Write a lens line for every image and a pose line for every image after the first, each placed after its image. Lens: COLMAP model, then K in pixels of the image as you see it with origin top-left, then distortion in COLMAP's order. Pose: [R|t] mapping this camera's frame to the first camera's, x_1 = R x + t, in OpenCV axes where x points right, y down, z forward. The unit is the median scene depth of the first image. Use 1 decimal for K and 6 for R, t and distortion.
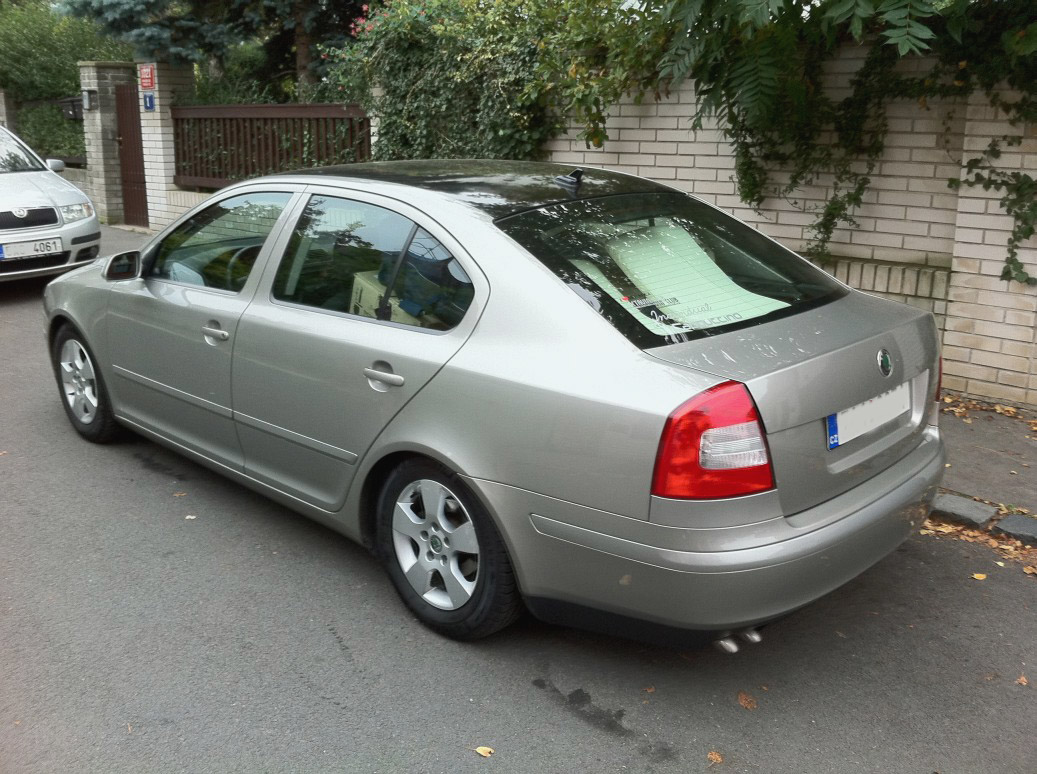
lens RADIAL K [[954.5, 0, 517.0], [0, 954.5, 439.9], [0, 0, 1]] dist [0.000079, -0.135309]
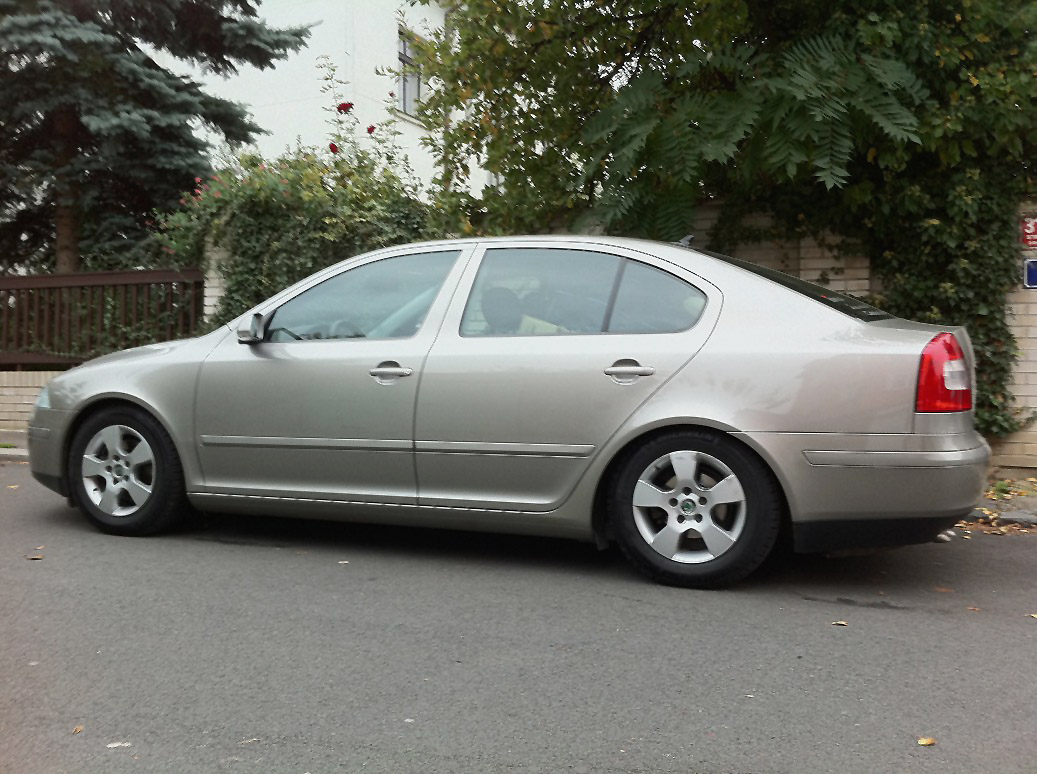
lens RADIAL K [[954.5, 0, 517.0], [0, 954.5, 439.9], [0, 0, 1]] dist [0.000079, -0.135309]
pose [[0.910123, -0.028171, 0.413379, -0.462267], [0.128359, 0.967774, -0.216652, 0.155736], [-0.393954, 0.250241, 0.884409, 0.008195]]
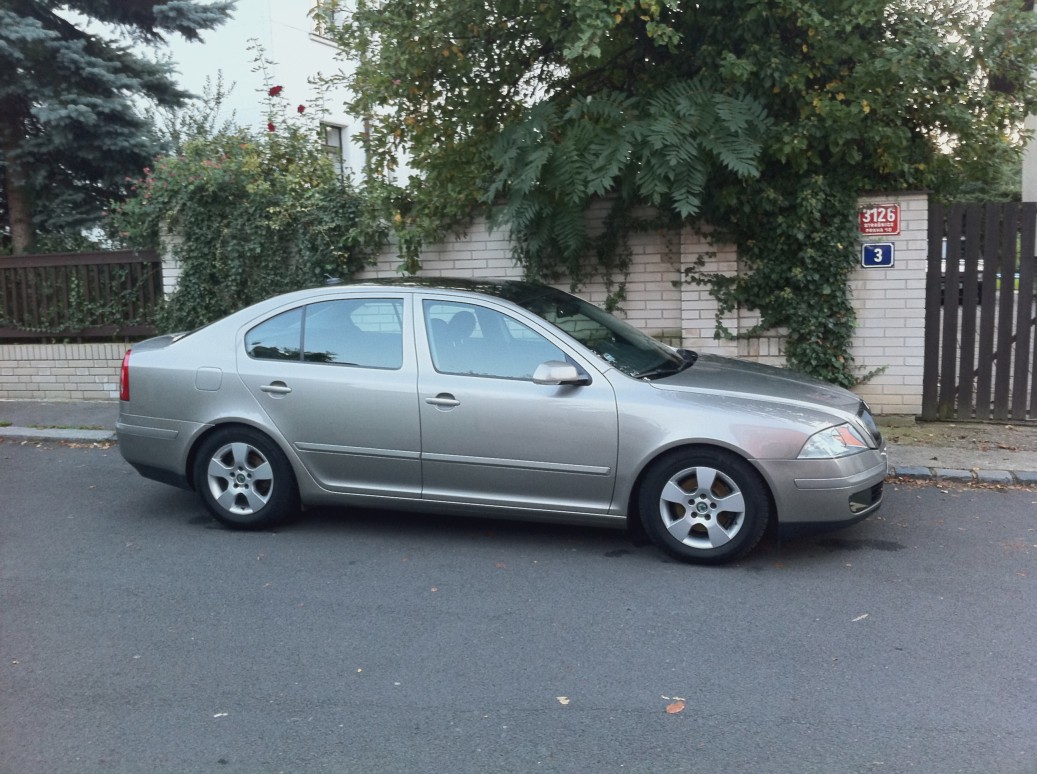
lens RADIAL K [[954.5, 0, 517.0], [0, 954.5, 439.9], [0, 0, 1]] dist [0.000079, -0.135309]
pose [[0.875073, -0.127319, 0.466945, -0.568418], [0.184593, 0.979650, -0.078818, 0.066090], [-0.447407, 0.155166, 0.880767, -0.265200]]
